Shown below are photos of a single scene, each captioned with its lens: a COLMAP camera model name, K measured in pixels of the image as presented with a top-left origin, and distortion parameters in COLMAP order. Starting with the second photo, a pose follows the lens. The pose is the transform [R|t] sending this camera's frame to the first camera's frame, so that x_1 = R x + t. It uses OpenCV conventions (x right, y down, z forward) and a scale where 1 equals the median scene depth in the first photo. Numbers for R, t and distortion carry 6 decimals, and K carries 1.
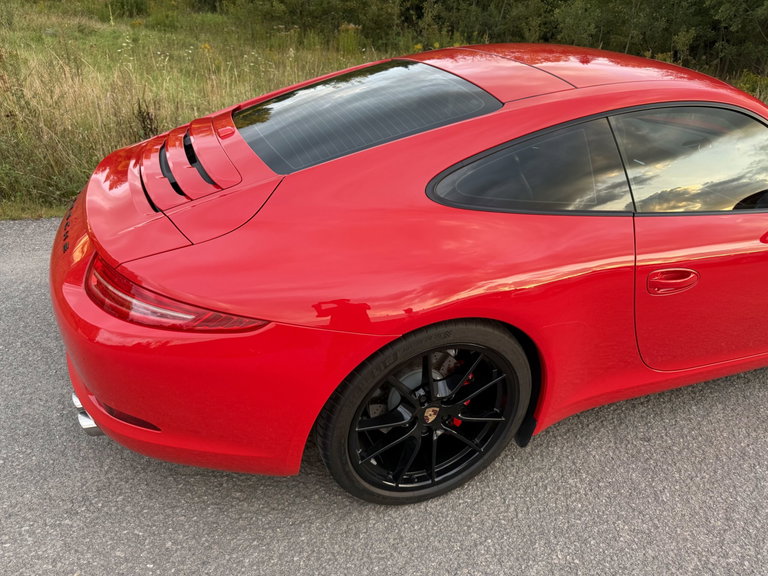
lens RADIAL K [[563.8, 0, 386.3], [0, 563.8, 289.9], [0, 0, 1]] dist [0.029756, -0.046450]
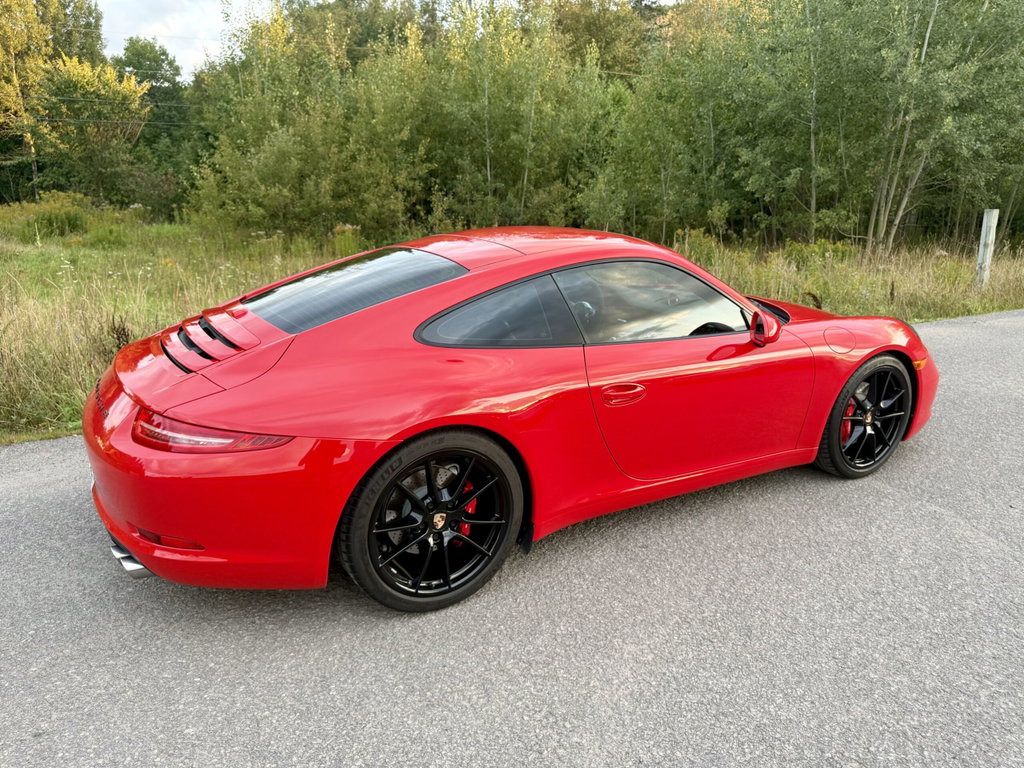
lens RADIAL K [[751.7, 0, 518.0], [0, 751.7, 386.8], [0, 0, 1]] dist [0.029756, -0.046450]
pose [[0.984848, -0.098995, 0.142385, 0.043667], [0.127592, 0.969699, -0.208338, 0.287061], [-0.117446, 0.223349, 0.967637, -0.571263]]
